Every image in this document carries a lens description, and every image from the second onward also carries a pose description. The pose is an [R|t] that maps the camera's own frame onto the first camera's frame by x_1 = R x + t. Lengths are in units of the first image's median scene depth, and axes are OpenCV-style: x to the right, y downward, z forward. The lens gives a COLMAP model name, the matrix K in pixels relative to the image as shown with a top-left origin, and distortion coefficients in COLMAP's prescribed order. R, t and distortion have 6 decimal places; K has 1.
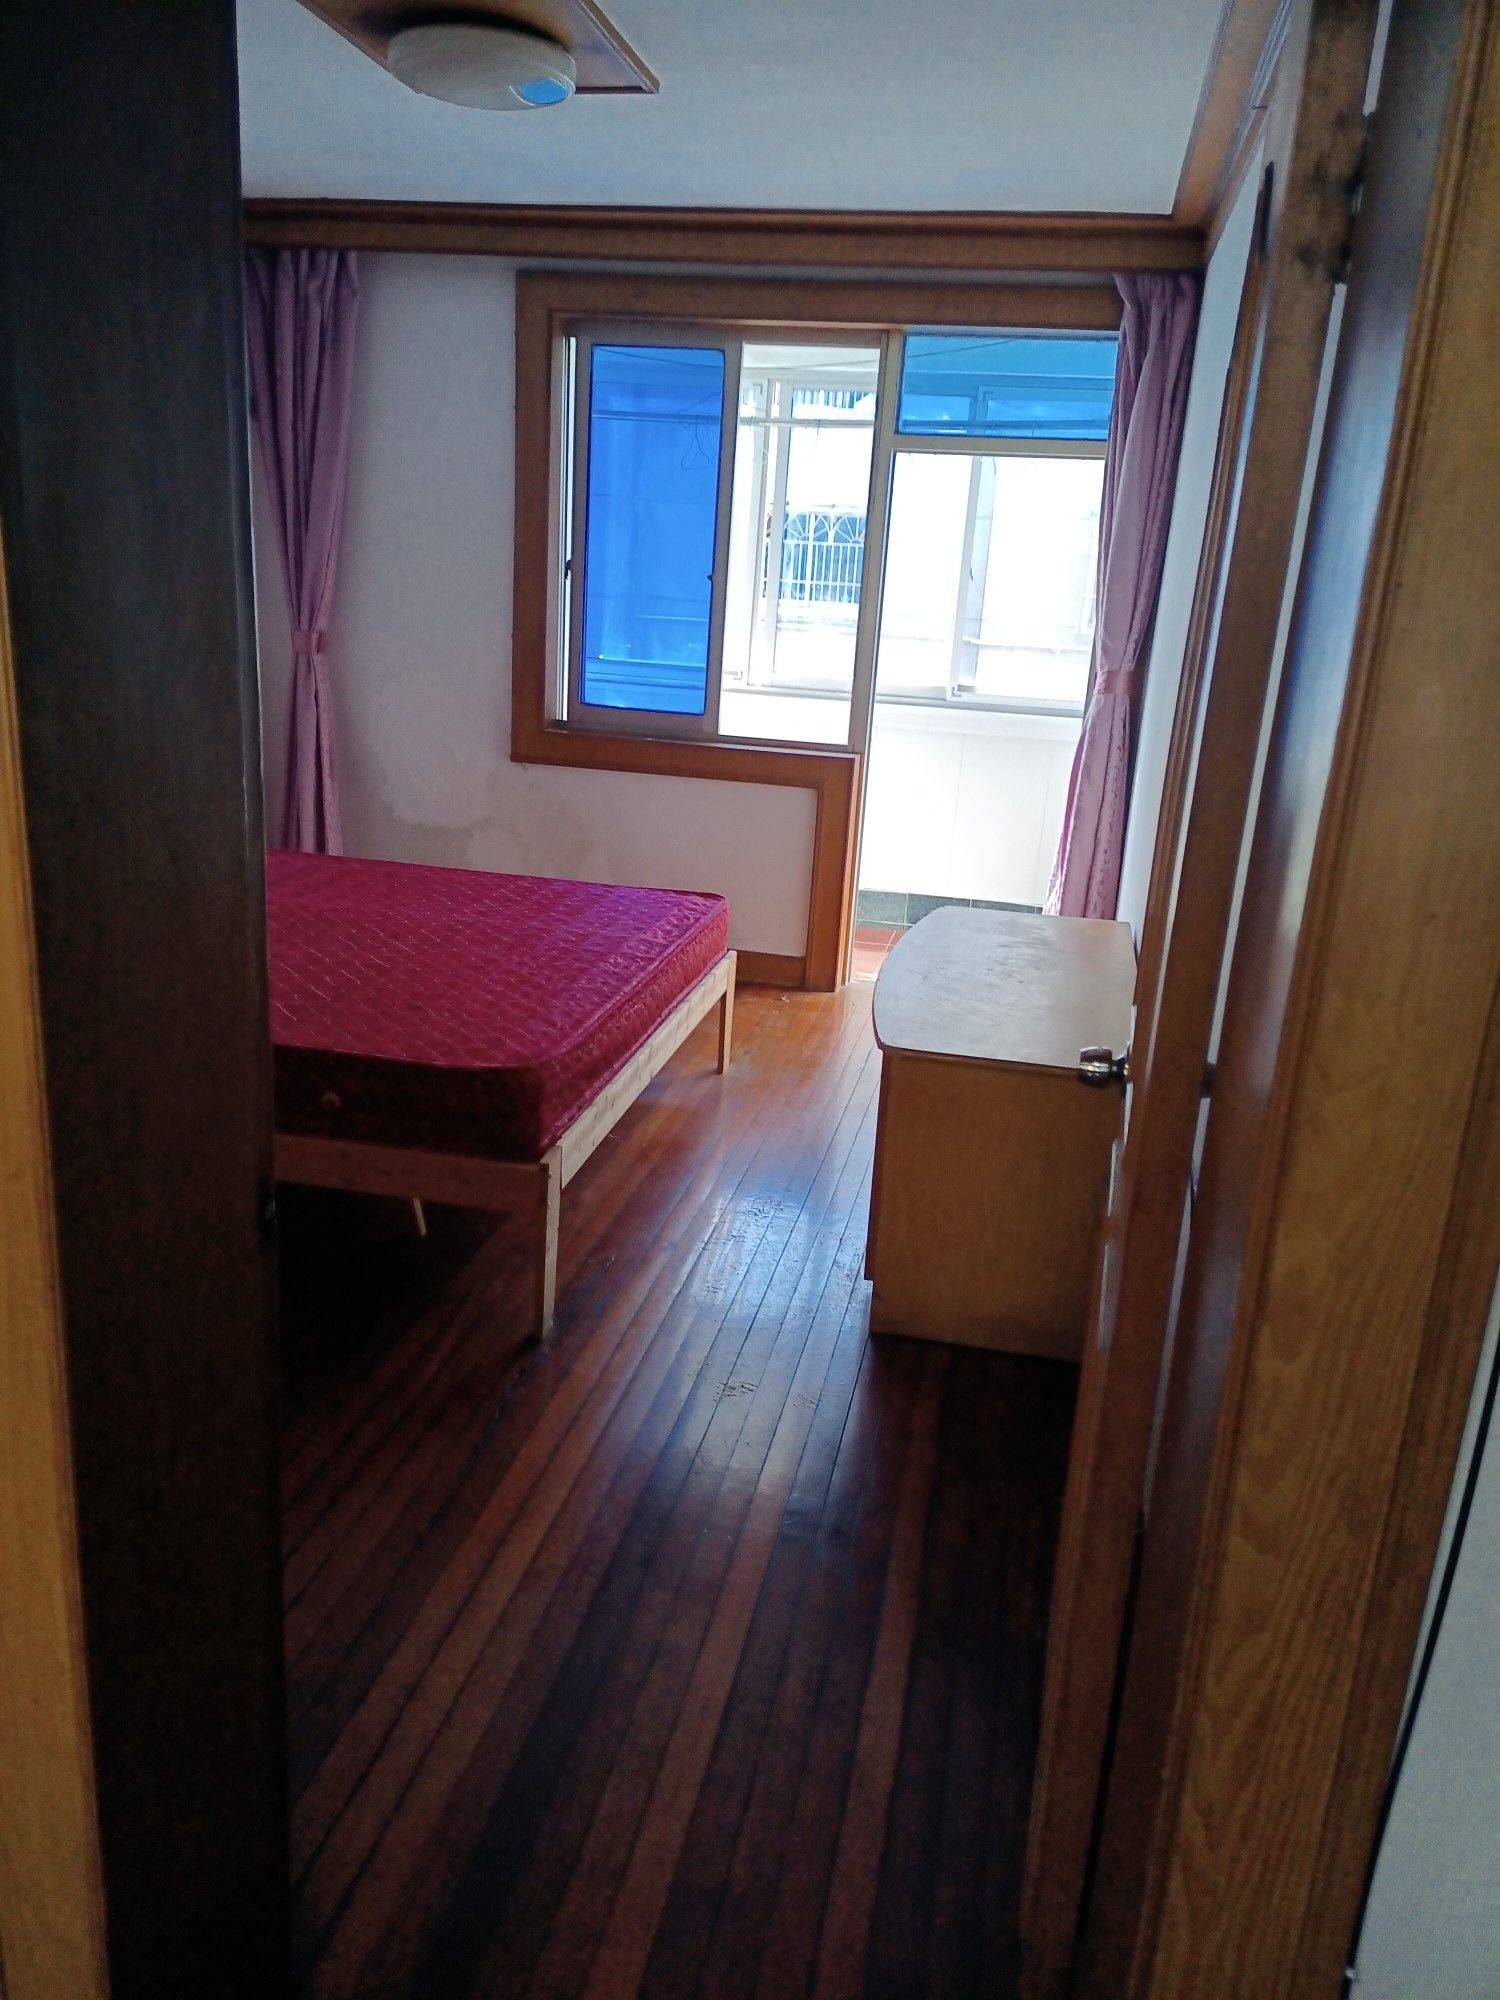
lens RADIAL K [[1501.9, 0, 734.4], [0, 1501.9, 1037.6], [0, 0, 1]] dist [0.104927, -0.128644]
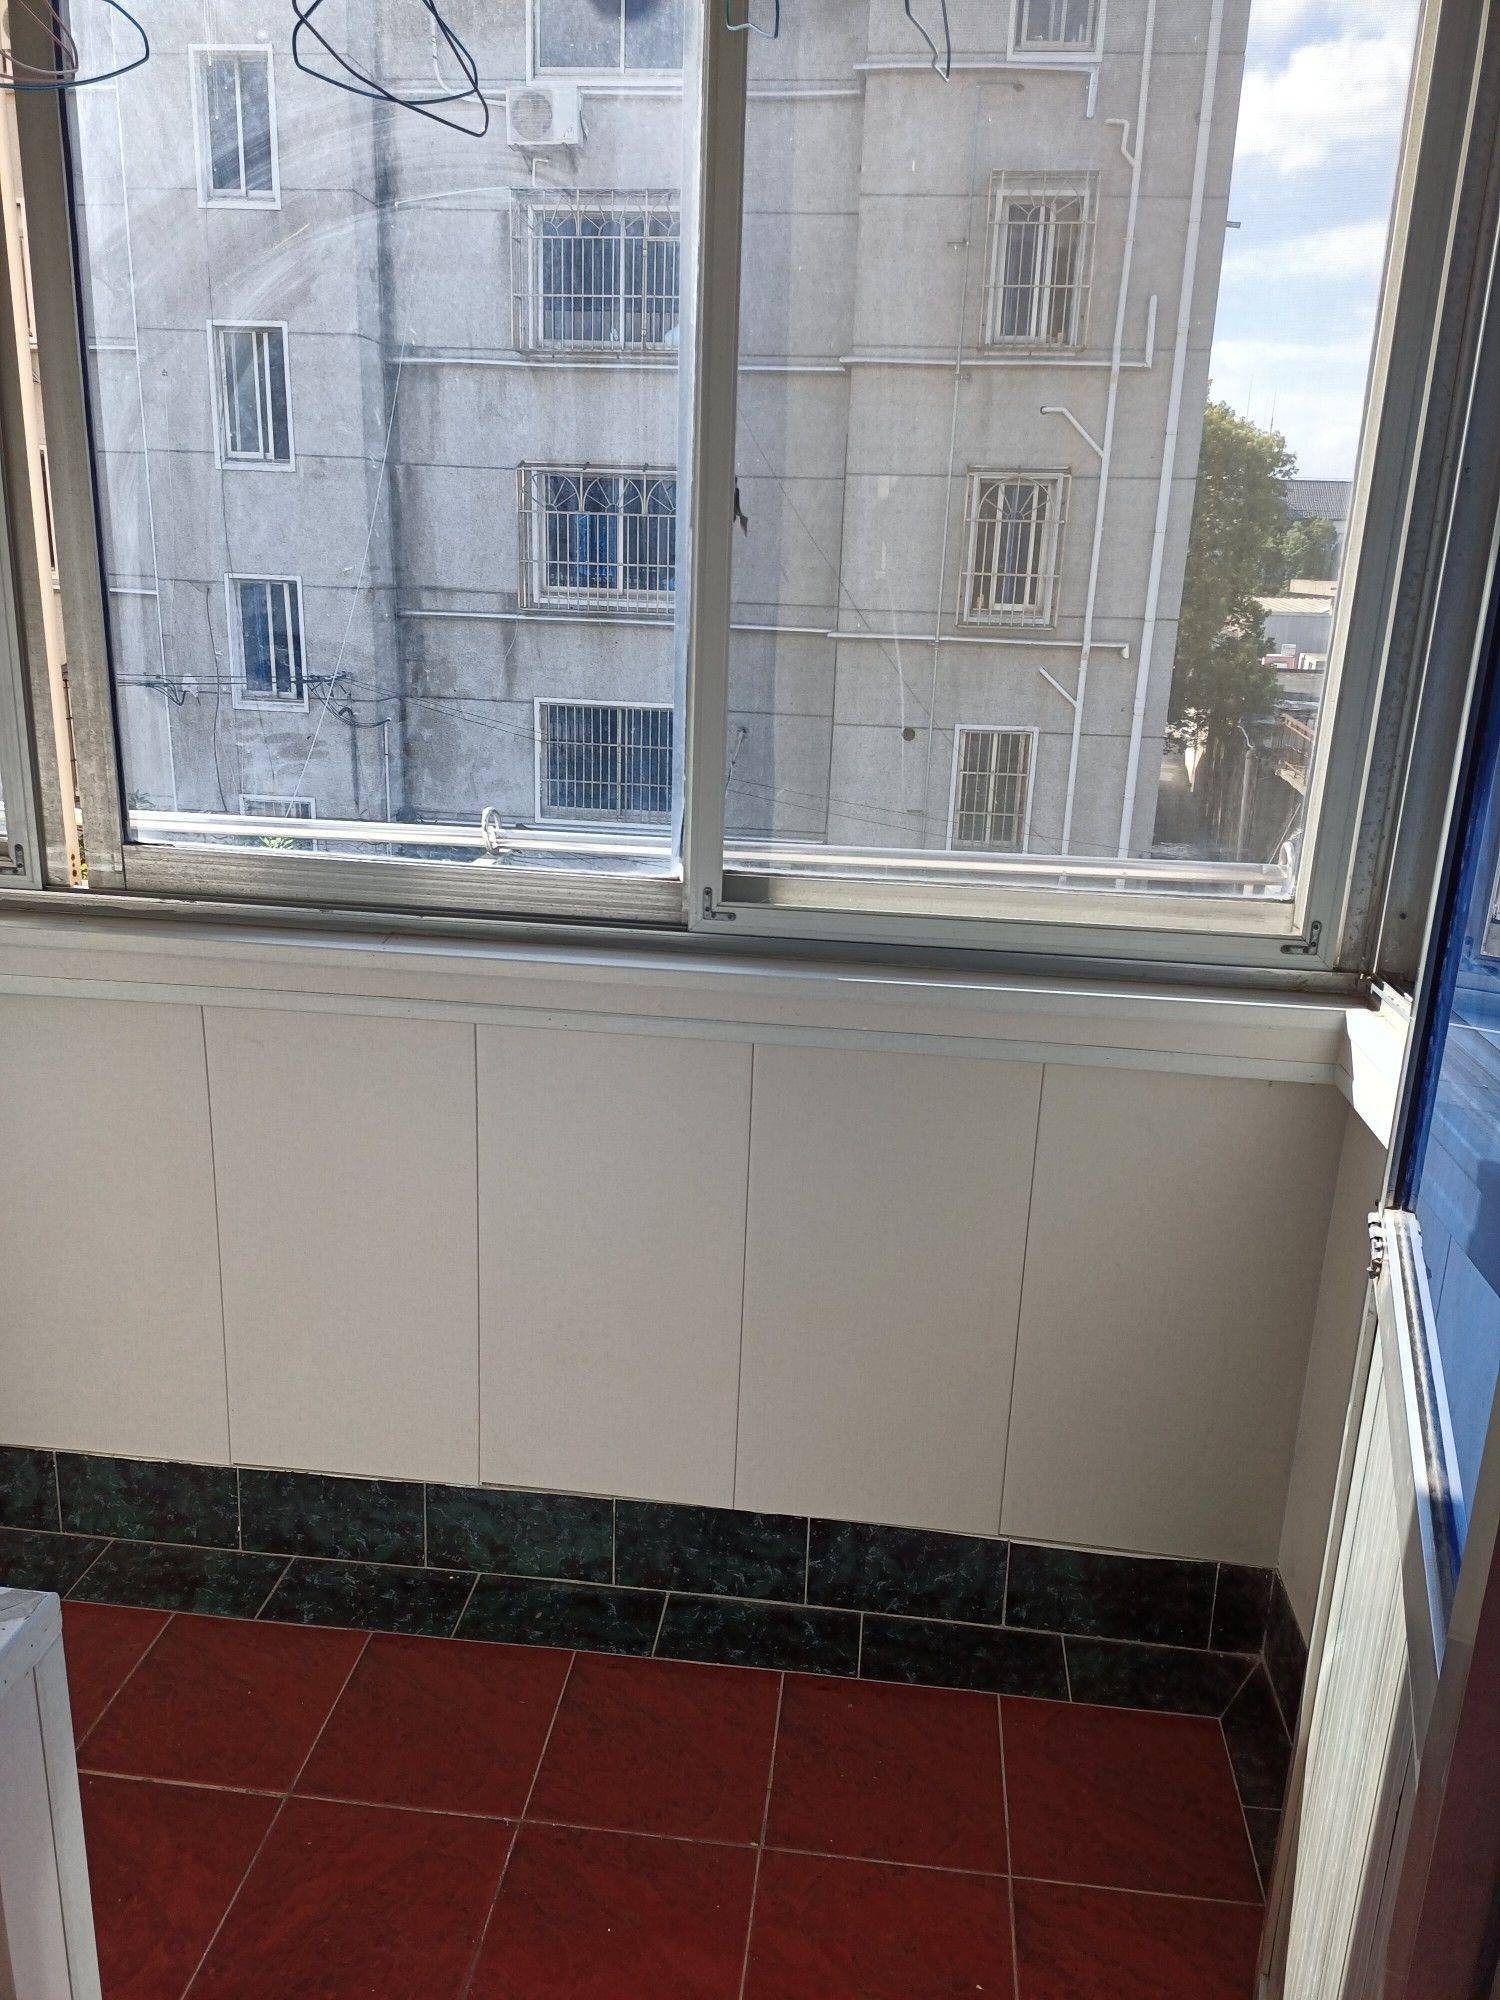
lens RADIAL K [[1515.6, 0, 753.1], [0, 1515.6, 988.7], [0, 0, 1]] dist [0.134834, -0.133691]
pose [[0.994701, -0.051047, 0.089238, 0.169627], [0.052981, 0.998406, -0.019434, -0.276162], [-0.088104, 0.024058, 0.995821, 0.940188]]
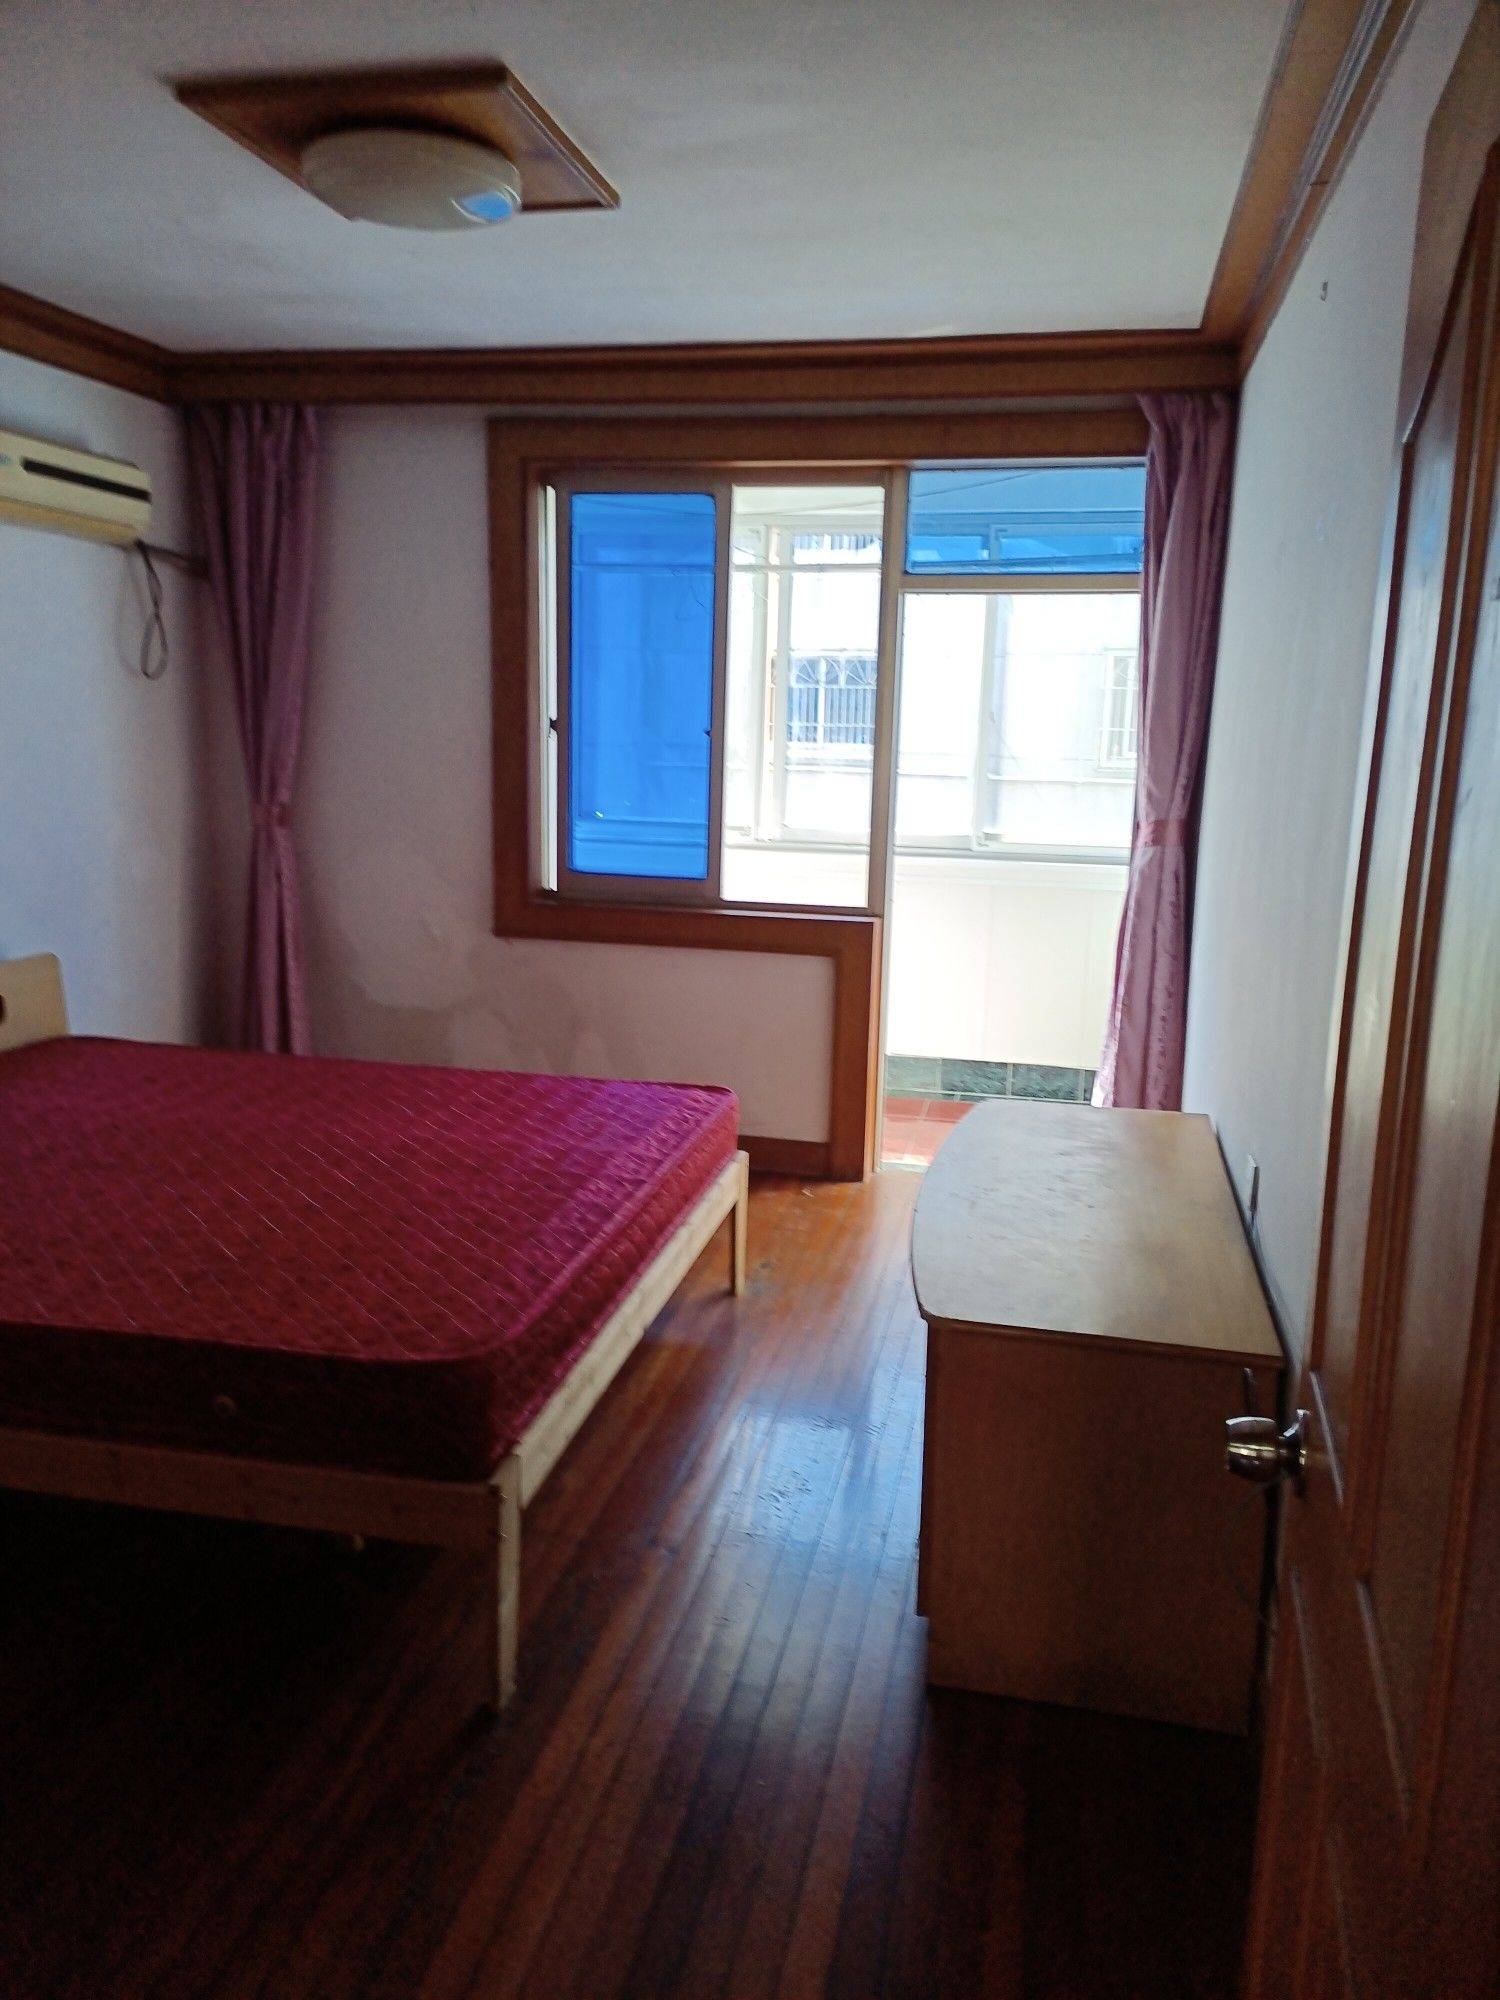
lens RADIAL K [[1515.6, 0, 753.1], [0, 1515.6, 988.7], [0, 0, 1]] dist [0.134834, -0.133691]
pose [[0.999419, -0.033798, -0.004380, 0.011596], [0.033034, 0.992292, -0.119434, -0.045268], [0.008382, 0.119220, 0.992832, 0.122010]]
